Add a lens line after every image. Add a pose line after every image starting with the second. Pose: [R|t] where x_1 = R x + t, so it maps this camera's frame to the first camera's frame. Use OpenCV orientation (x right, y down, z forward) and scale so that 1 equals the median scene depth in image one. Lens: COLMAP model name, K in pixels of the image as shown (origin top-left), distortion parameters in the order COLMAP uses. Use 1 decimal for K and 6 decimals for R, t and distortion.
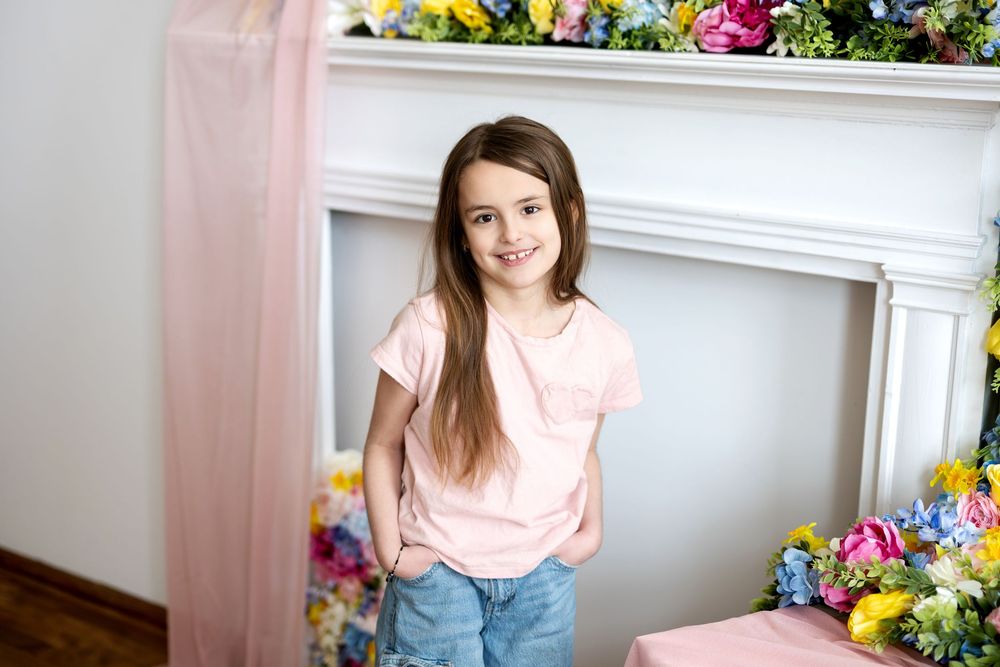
lens RADIAL K [[1413.0, 0, 499.8], [0, 1413.0, 331.8], [0, 0, 1]] dist [-0.006157, 0.024063]
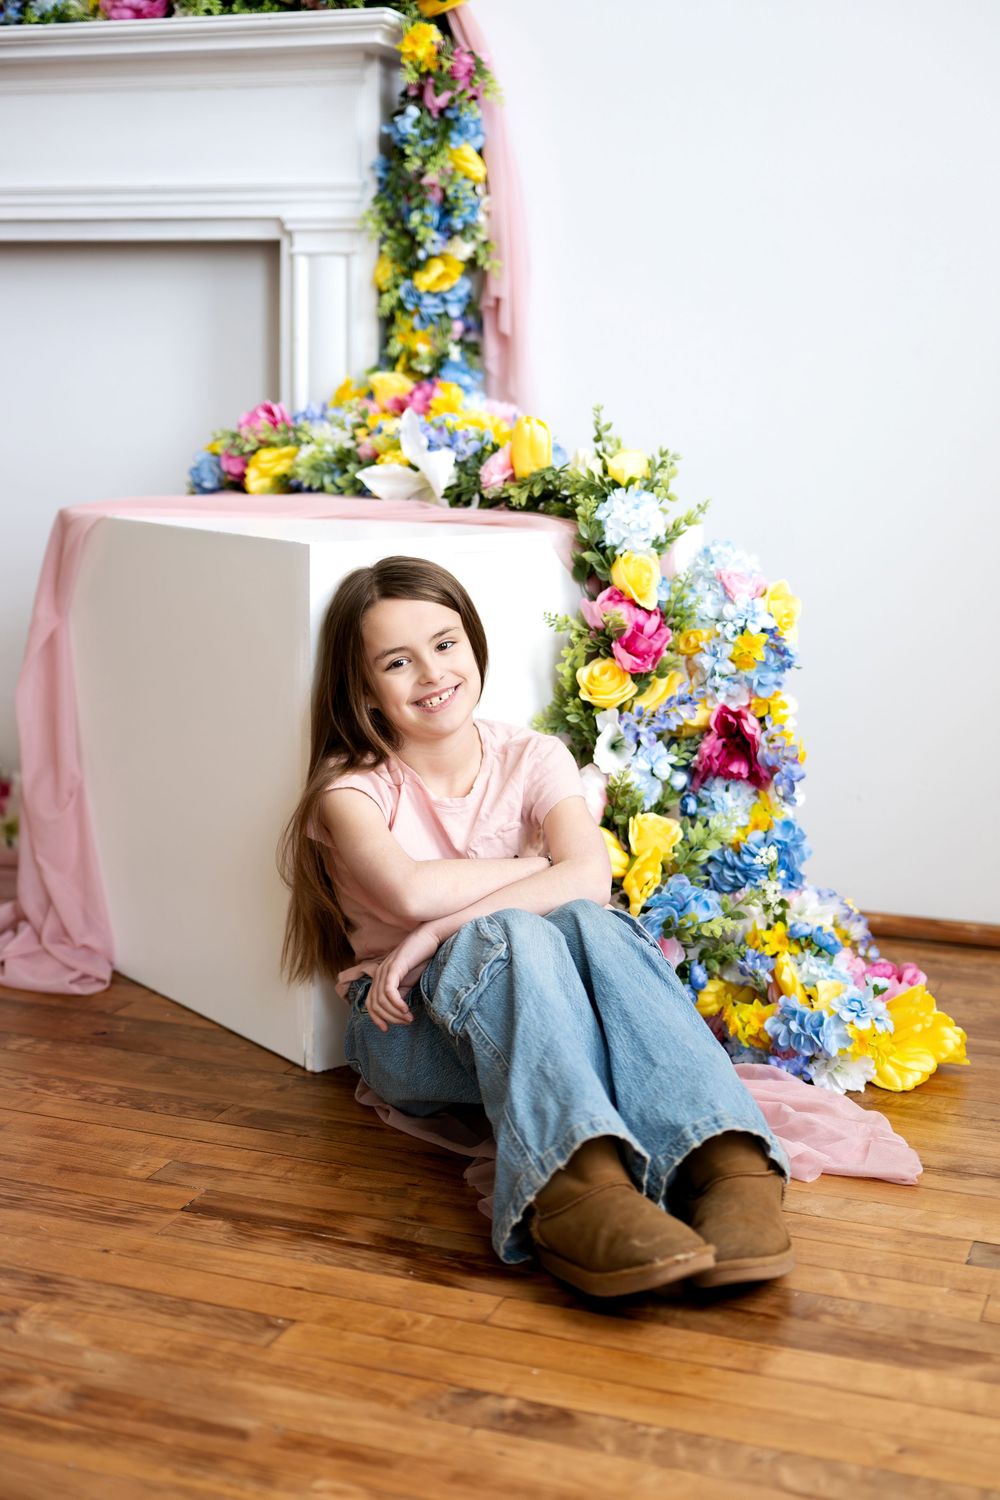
lens RADIAL K [[2115.9, 0, 496.0], [0, 2115.9, 751.2], [0, 0, 1]] dist [-0.004684, 0.006246]
pose [[0.969779, -0.044945, 0.239811, 0.016146], [0.057235, 0.997367, -0.044533, 0.418754], [-0.237178, 0.056913, 0.969798, -0.573882]]
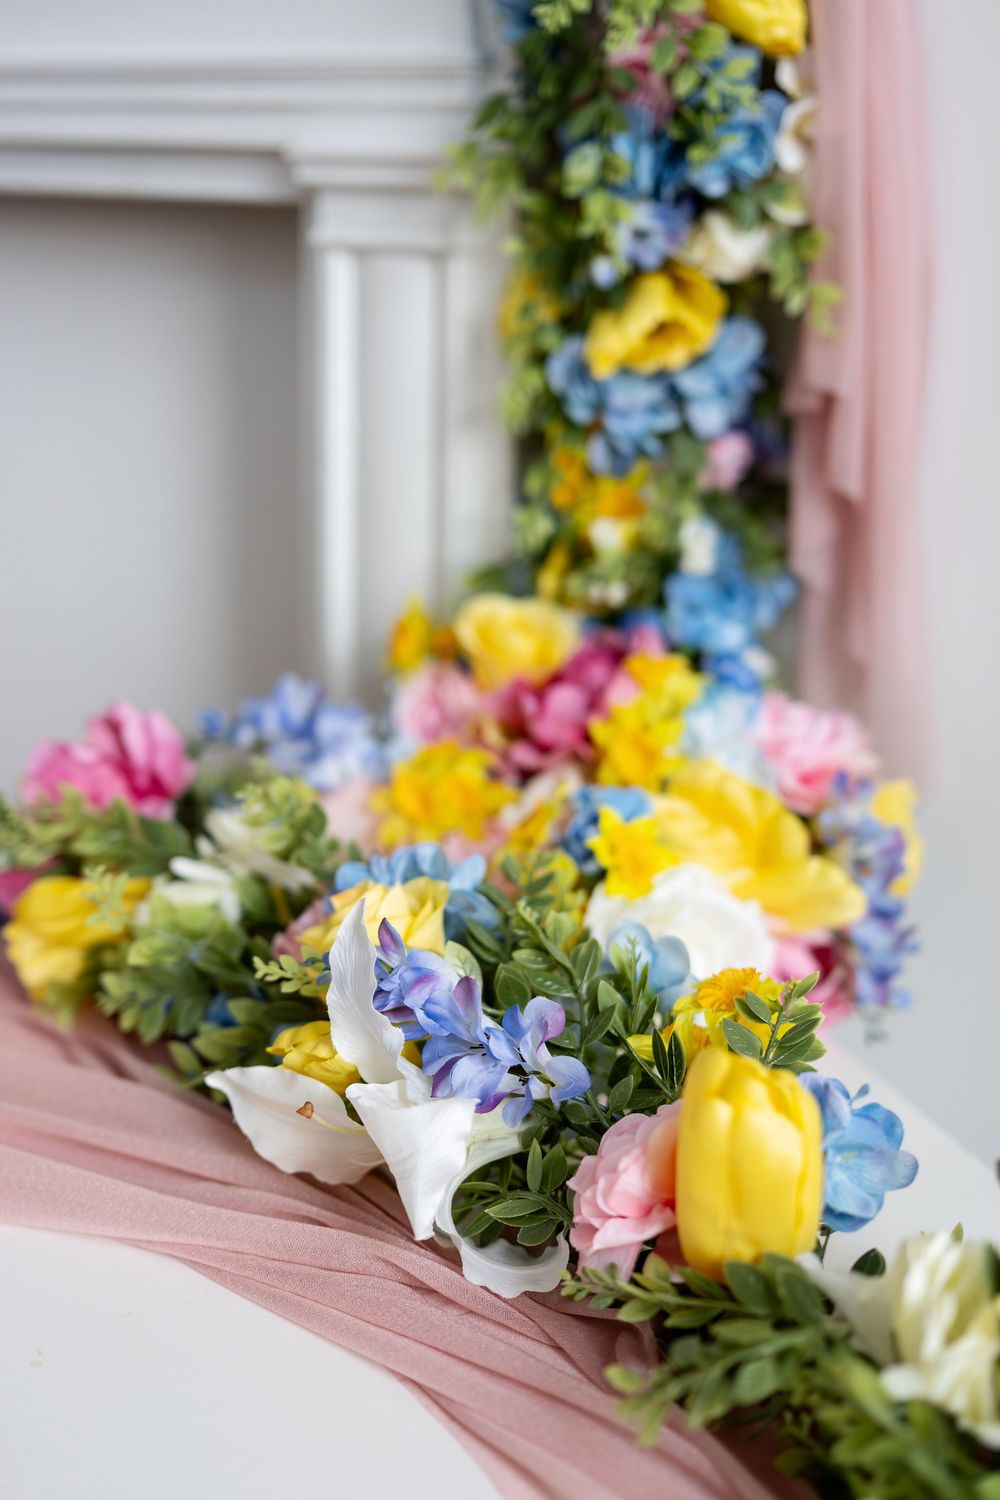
lens RADIAL K [[2125.8, 0, 501.9], [0, 2125.8, 778.0], [0, 0, 1]] dist [-0.001566, 0.044904]
pose [[0.998152, 0.016139, -0.058592, 0.345737], [-0.012979, 0.998460, 0.053929, 0.097619], [0.059372, -0.053069, 0.996824, 0.332574]]
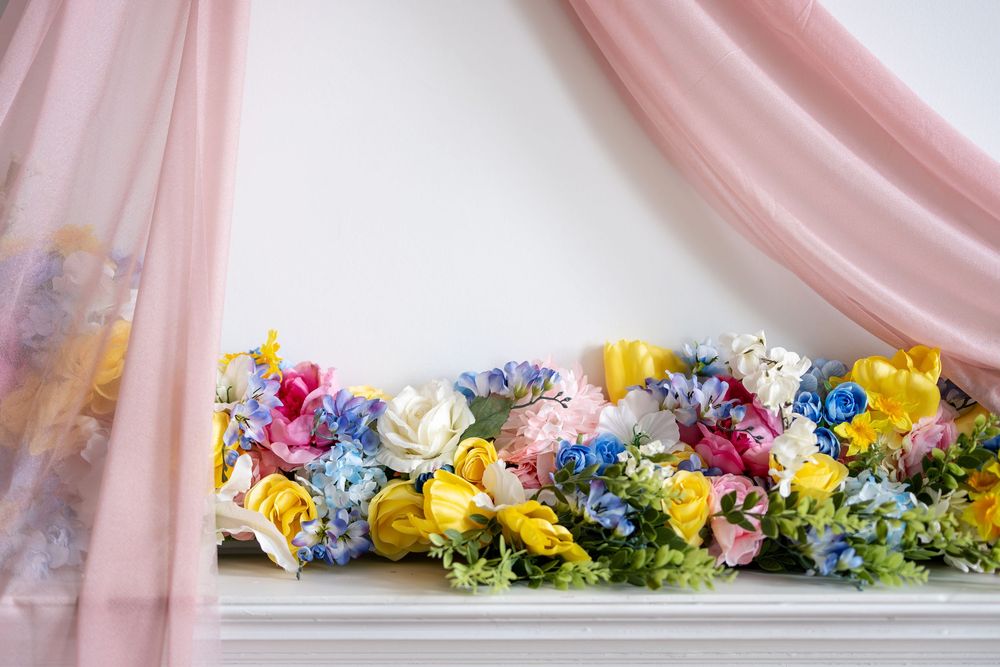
lens RADIAL K [[1422.4, 0, 498.7], [0, 1422.4, 333.9], [0, 0, 1]] dist [0.003209, 0.037979]
pose [[0.837498, -0.050312, 0.544119, -0.335209], [0.156981, 0.975930, -0.151384, -0.227565], [-0.523406, 0.212200, 0.825238, 0.575547]]
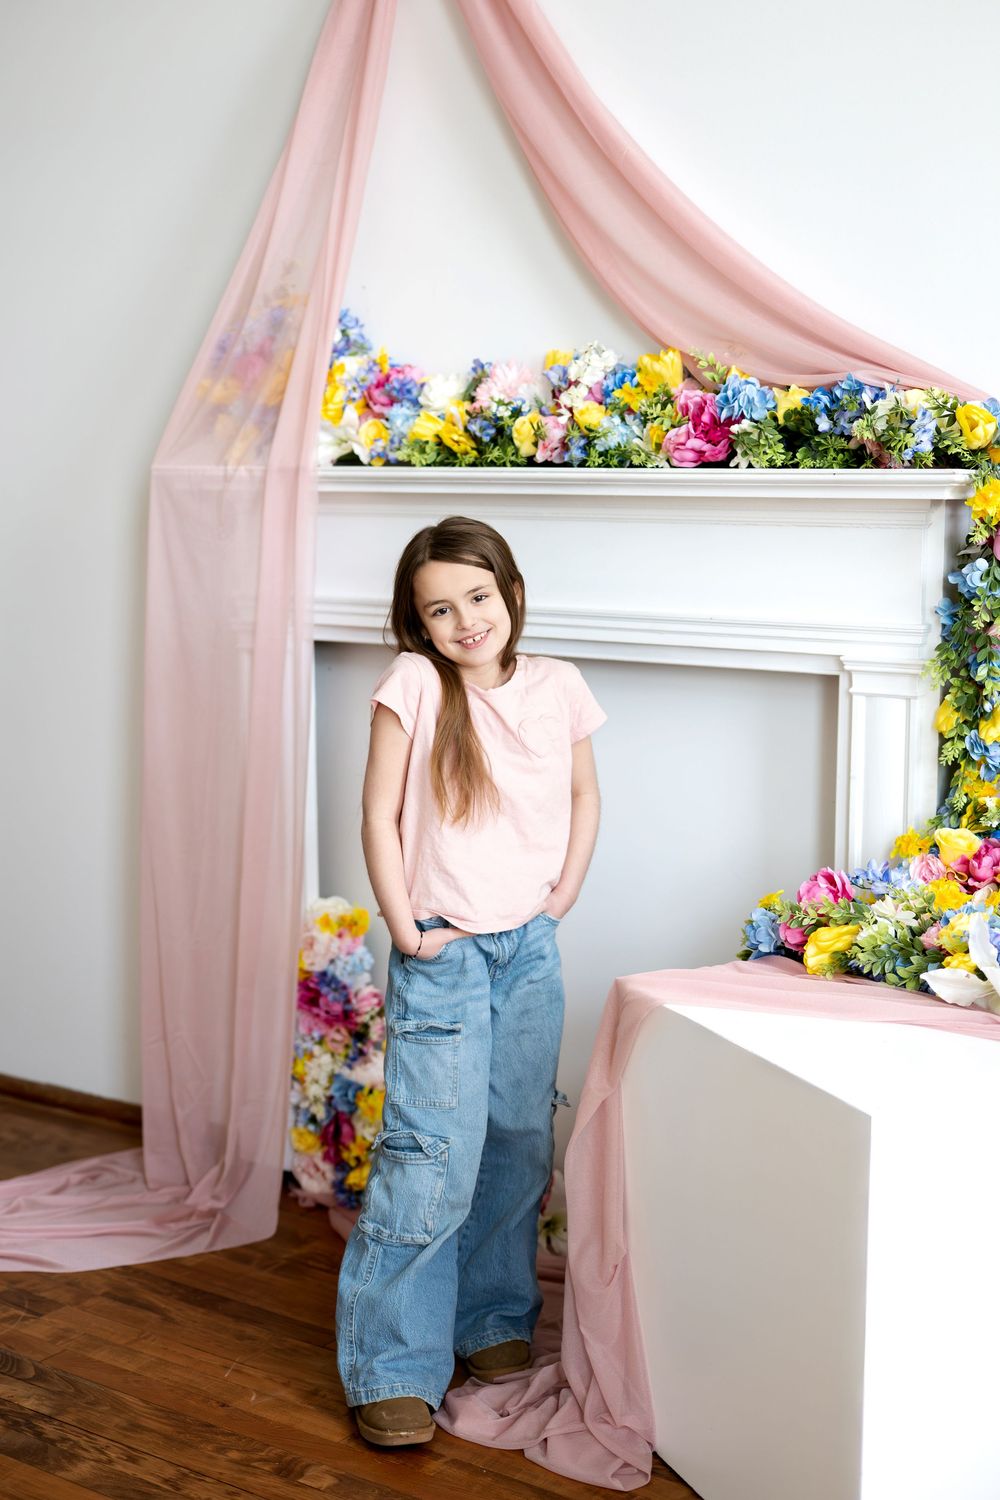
lens RADIAL K [[2119.5, 0, 486.7], [0, 2119.5, 750.4], [0, 0, 1]] dist [-0.006157, 0.024063]
pose [[0.999892, -0.014676, -0.001094, -0.000524], [0.014492, 0.994835, -0.100466, 0.170162], [0.002562, 0.100440, 0.994940, -0.566022]]
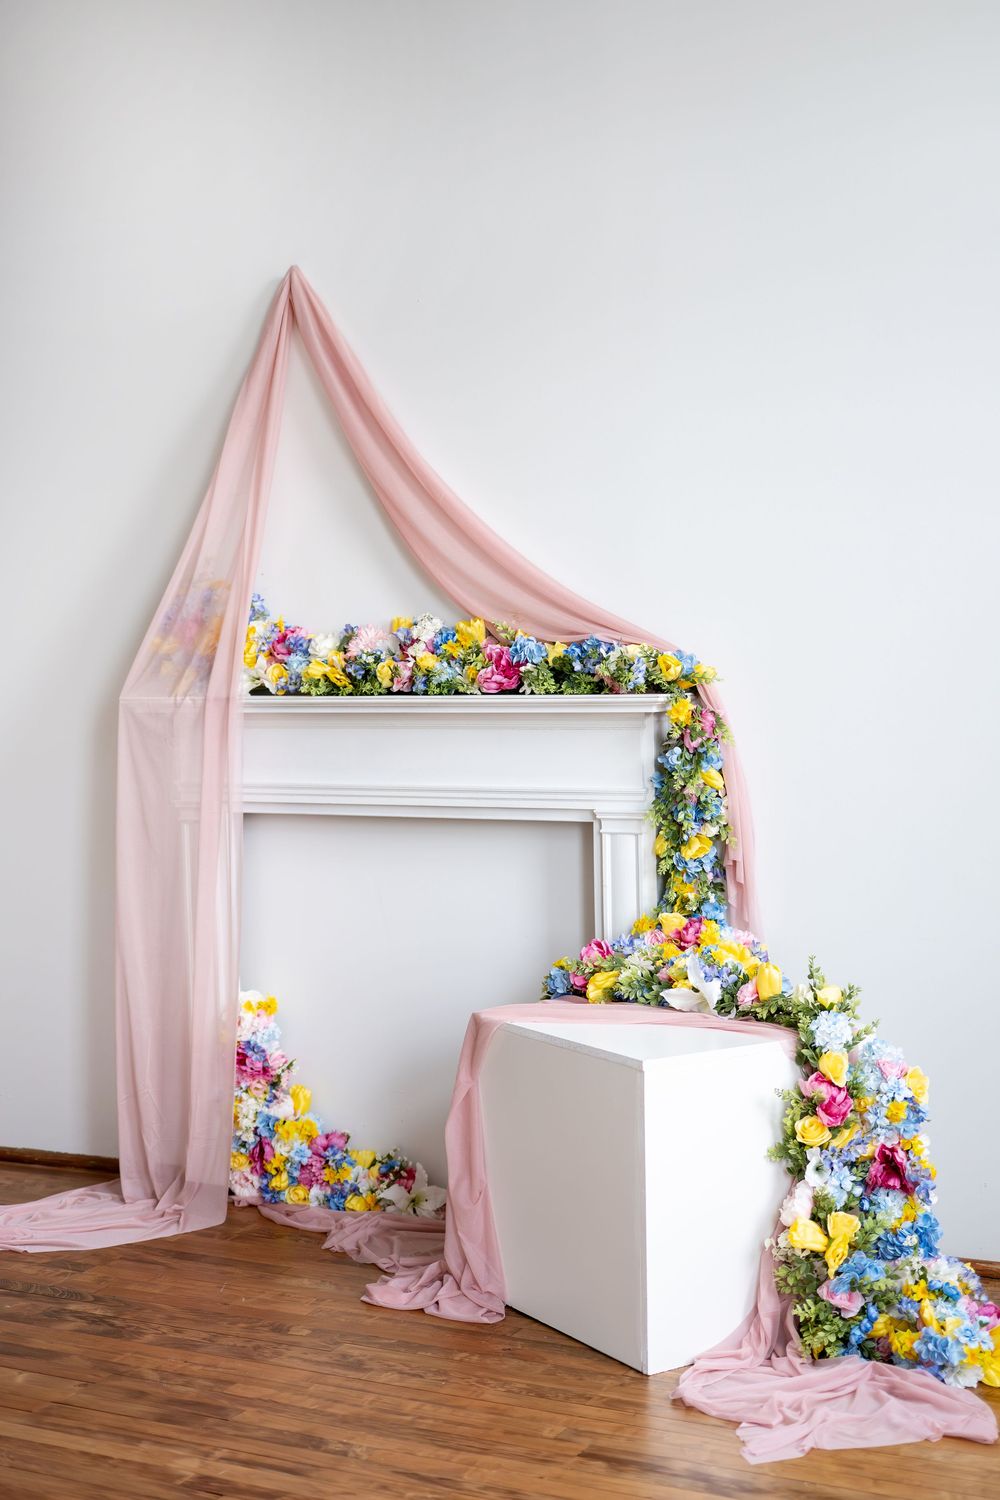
lens RADIAL K [[2115.9, 0, 496.0], [0, 2115.9, 751.2], [0, 0, 1]] dist [-0.004684, 0.006246]
pose [[0.989343, -0.044432, 0.138662, -0.189327], [0.068849, 0.981870, -0.176611, 0.306740], [-0.128301, 0.184276, 0.974465, -1.409351]]
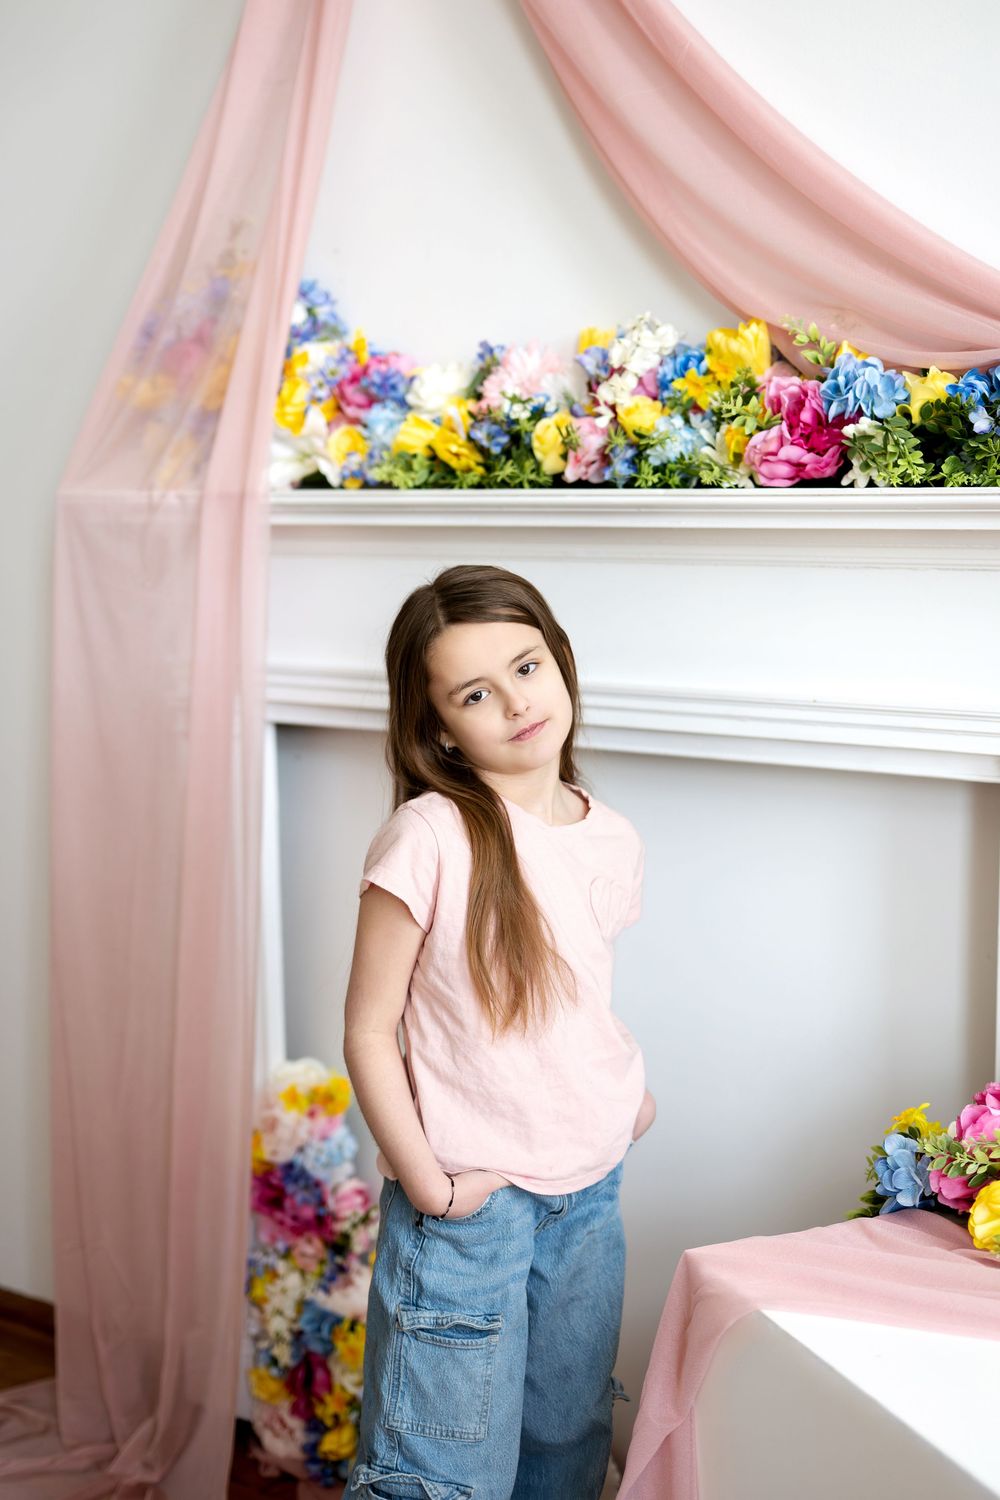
lens RADIAL K [[2122.9, 0, 479.8], [0, 2122.9, 753.2], [0, 0, 1]] dist [0.000110, 0.011991]
pose [[0.999368, -0.021270, -0.028478, 0.021673], [0.018043, 0.993864, -0.109125, 0.063283], [0.030624, 0.108542, 0.993620, -0.119722]]
